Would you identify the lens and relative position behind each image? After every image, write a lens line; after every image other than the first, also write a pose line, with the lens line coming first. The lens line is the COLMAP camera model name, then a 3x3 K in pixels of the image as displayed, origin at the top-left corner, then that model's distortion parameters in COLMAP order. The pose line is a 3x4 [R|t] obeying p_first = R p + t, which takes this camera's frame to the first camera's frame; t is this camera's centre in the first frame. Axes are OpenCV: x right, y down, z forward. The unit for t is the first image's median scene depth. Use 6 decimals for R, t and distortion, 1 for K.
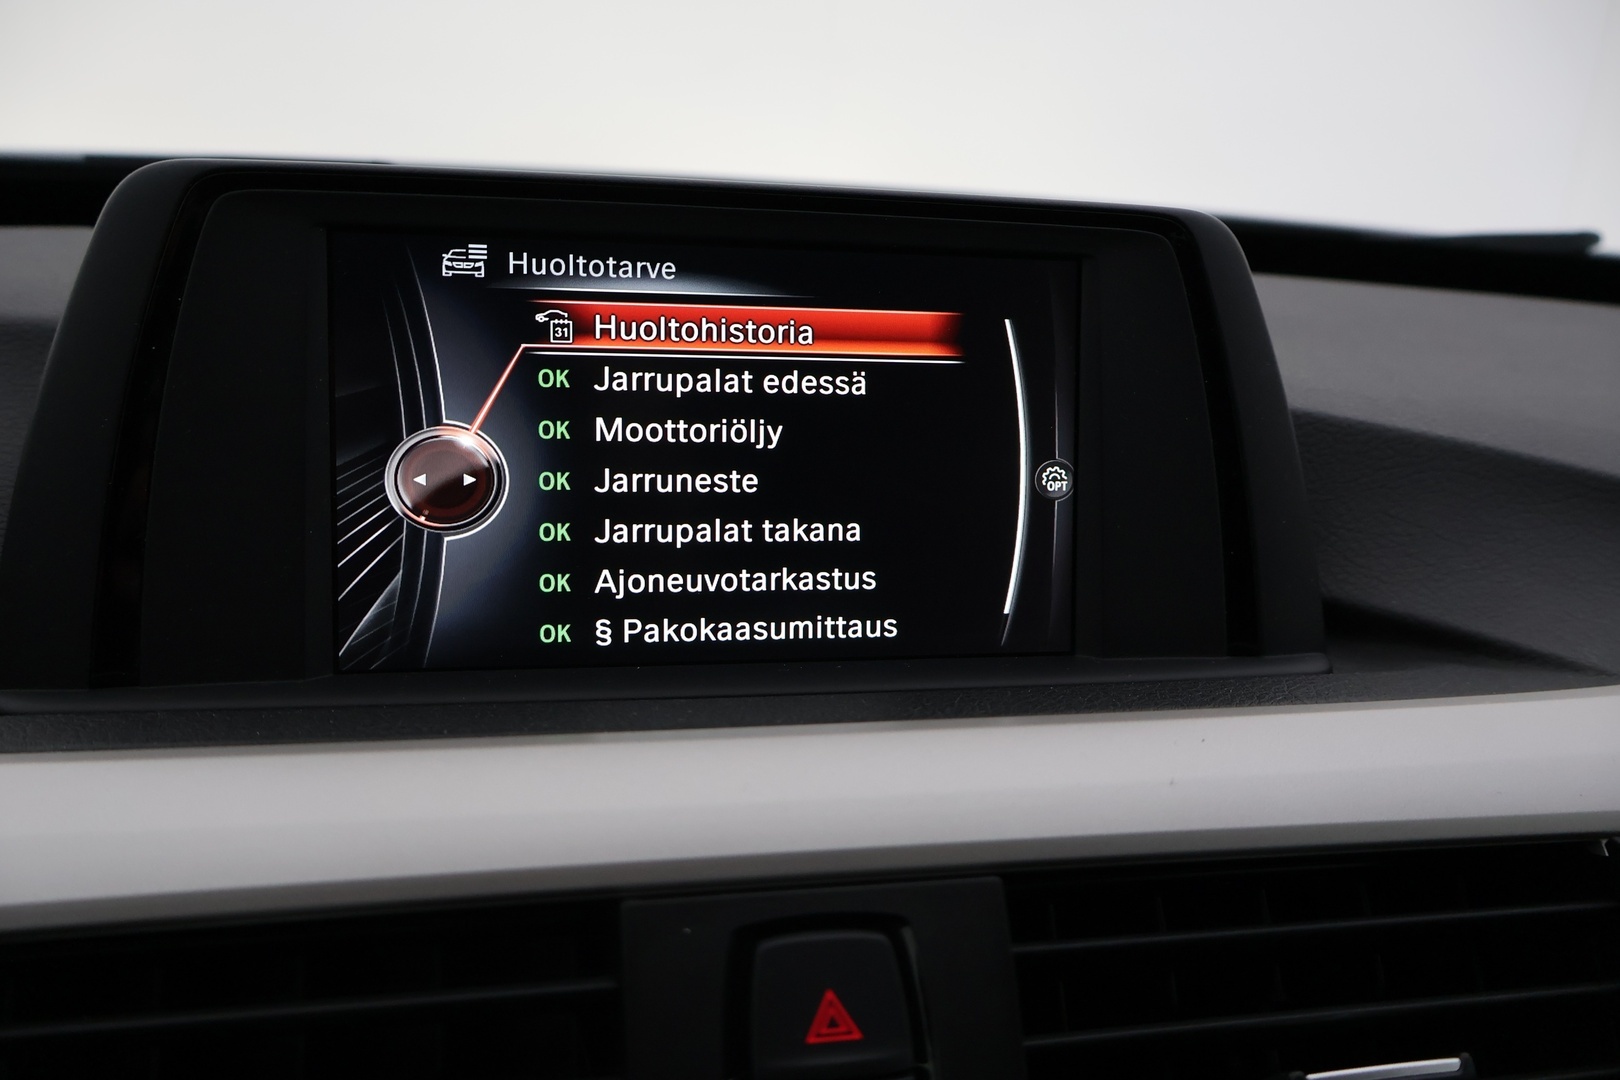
lens RADIAL K [[1395.9, 0, 810.0], [0, 1395.9, 540.0], [0, 0, 1]] dist [-0.000439, -0.000611]
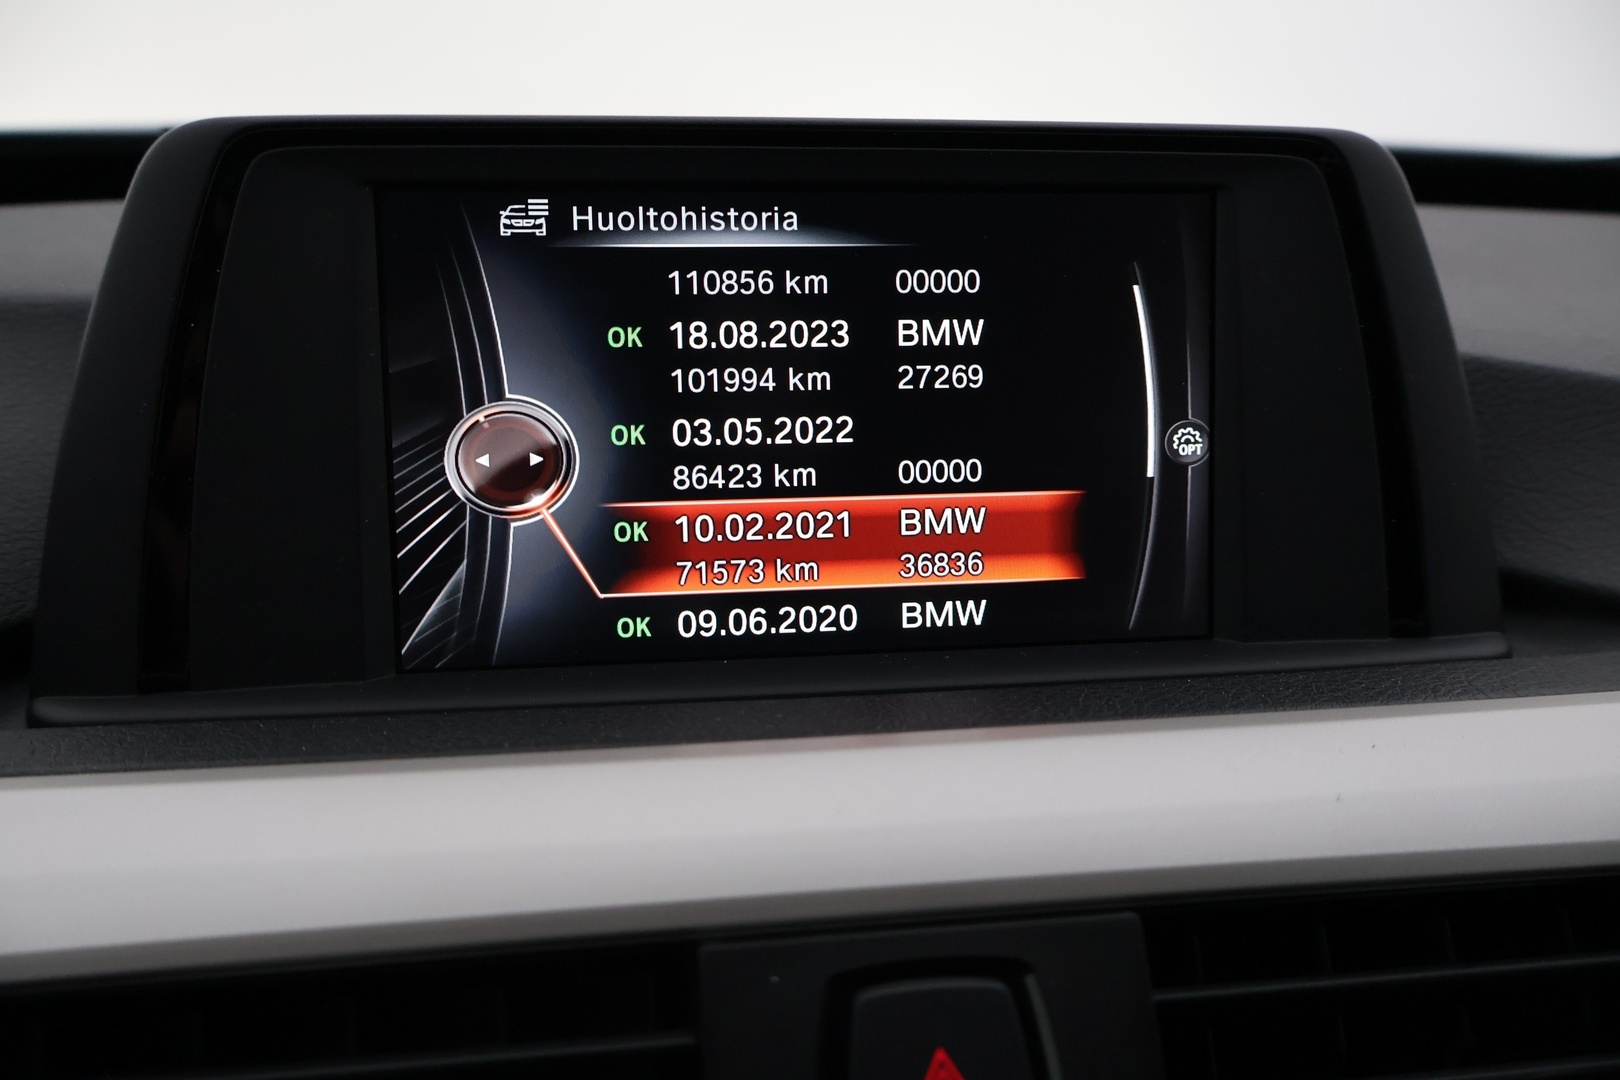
lens RADIAL K [[1395.9, 0, 810.0], [0, 1395.9, 540.0], [0, 0, 1]] dist [-0.000439, -0.000611]
pose [[0.996706, -0.018567, -0.078946, 0.005434], [0.021034, 0.999313, 0.030527, -0.014619], [0.078325, -0.032087, 0.996411, 0.103979]]
